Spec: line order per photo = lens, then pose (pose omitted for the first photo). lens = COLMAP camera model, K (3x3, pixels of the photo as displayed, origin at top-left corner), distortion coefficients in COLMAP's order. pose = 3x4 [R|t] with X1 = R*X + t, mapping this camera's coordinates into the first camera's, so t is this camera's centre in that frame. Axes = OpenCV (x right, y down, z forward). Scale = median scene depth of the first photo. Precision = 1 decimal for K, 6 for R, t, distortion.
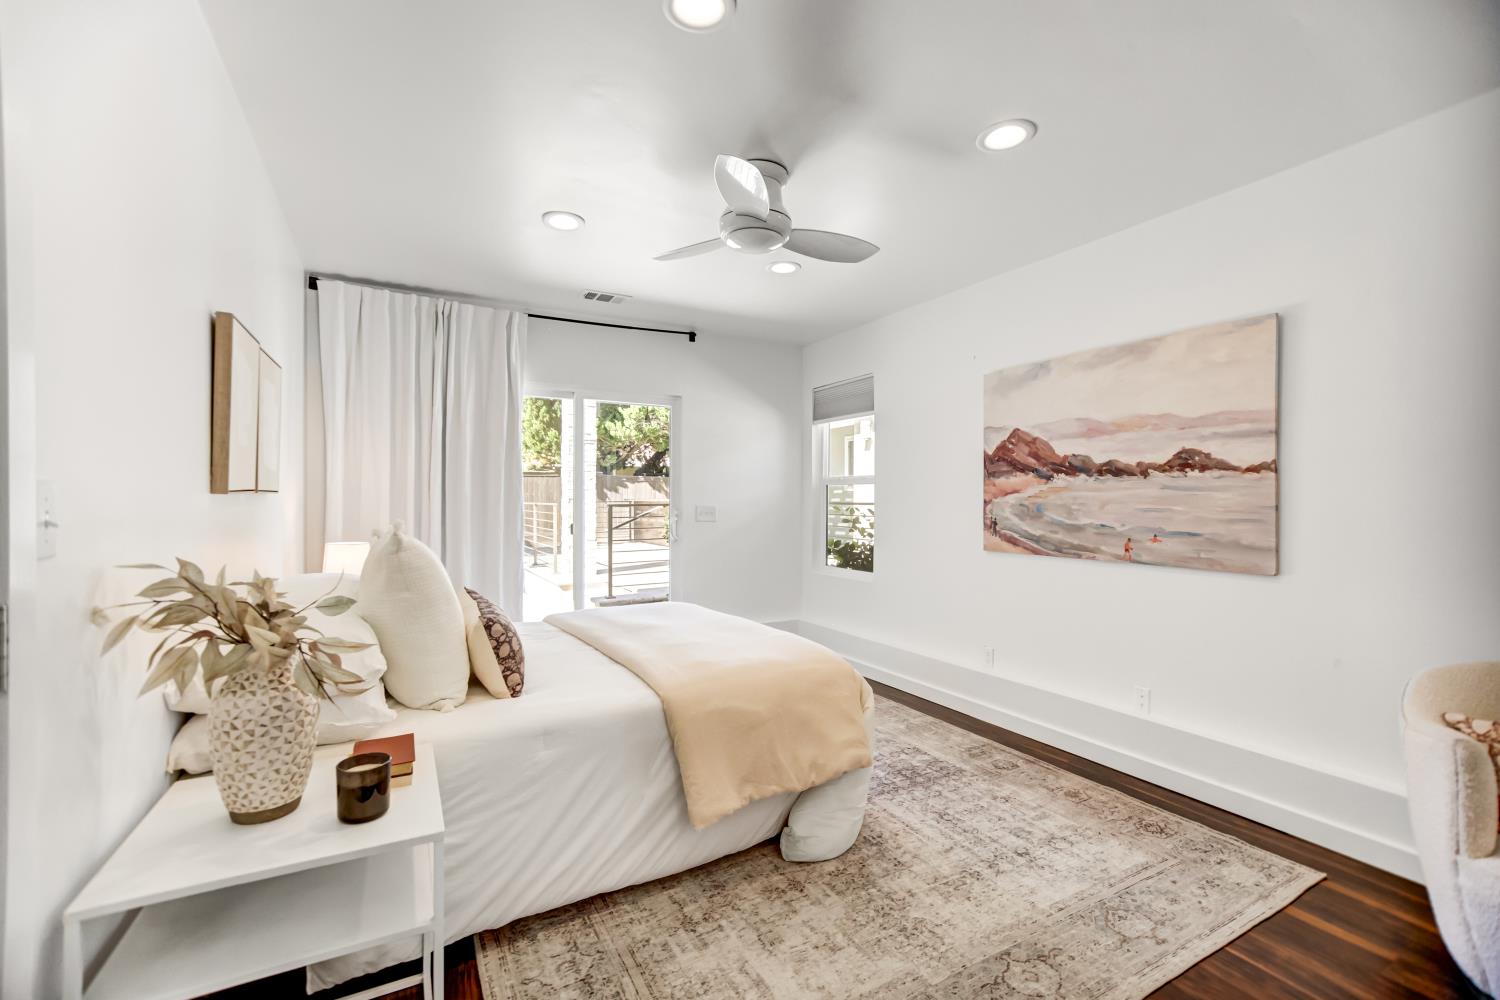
lens RADIAL K [[621.0, 0, 745.5], [0, 621.0, 506.6], [0, 0, 1]] dist [-0.008015, 0.000475]
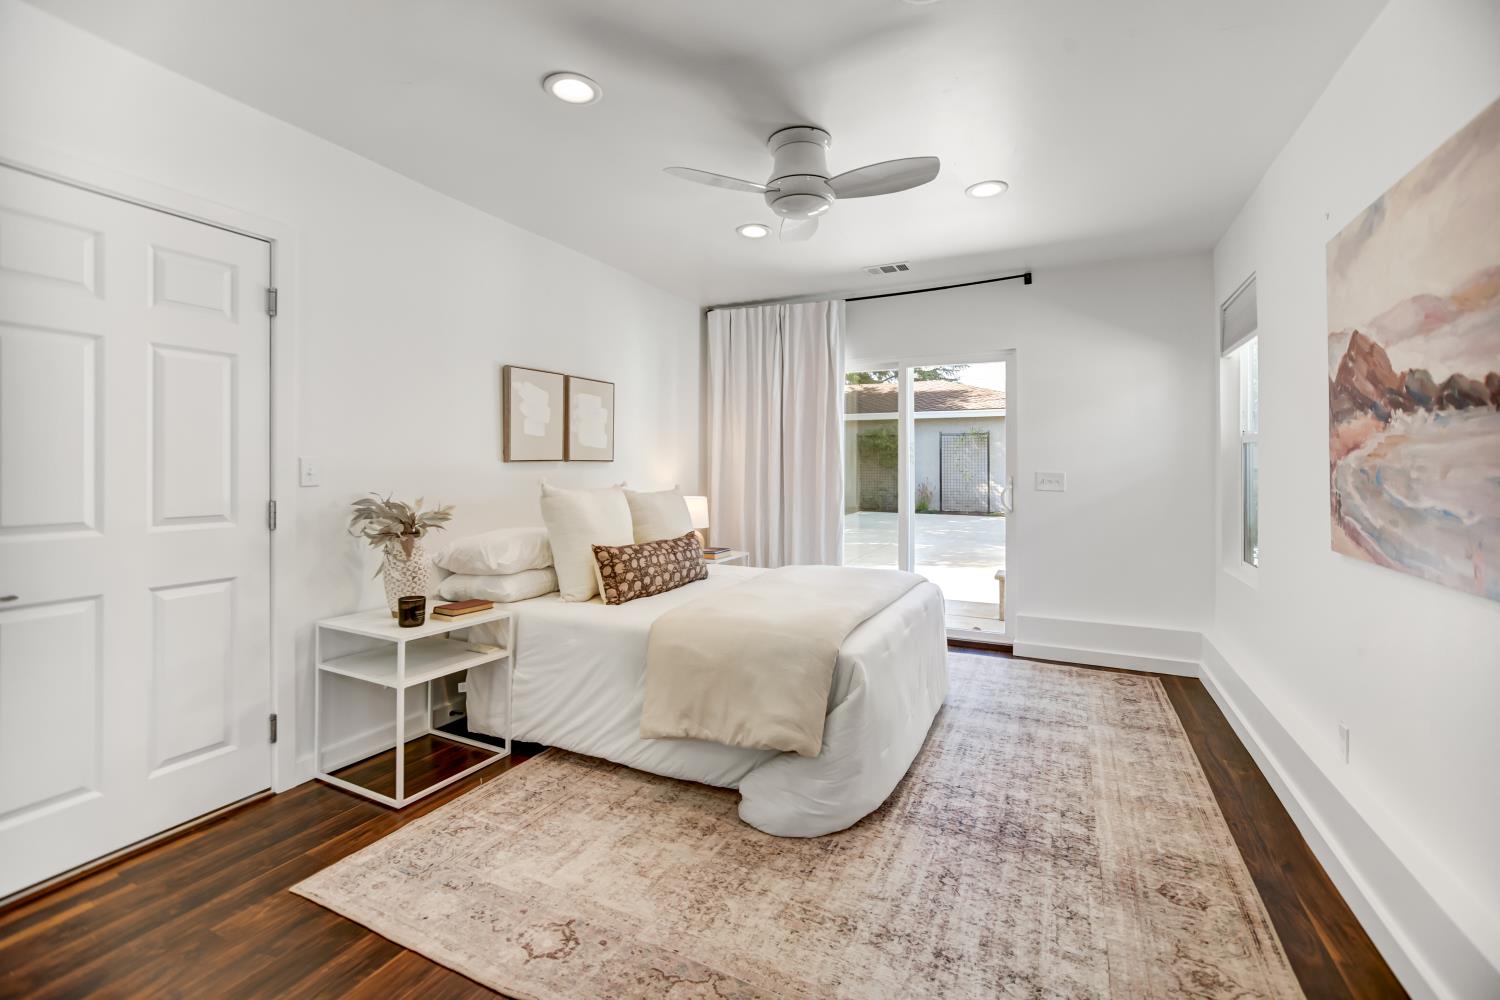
lens RADIAL K [[631.7, 0, 749.1], [0, 631.7, 466.3], [0, 0, 1]] dist [-0.008892, 0.000318]
pose [[0.584776, -0.003763, -0.811186, 0.651229], [-0.006946, 0.999929, -0.009646, 0.002855], [0.811165, 0.011276, 0.584709, 0.278356]]
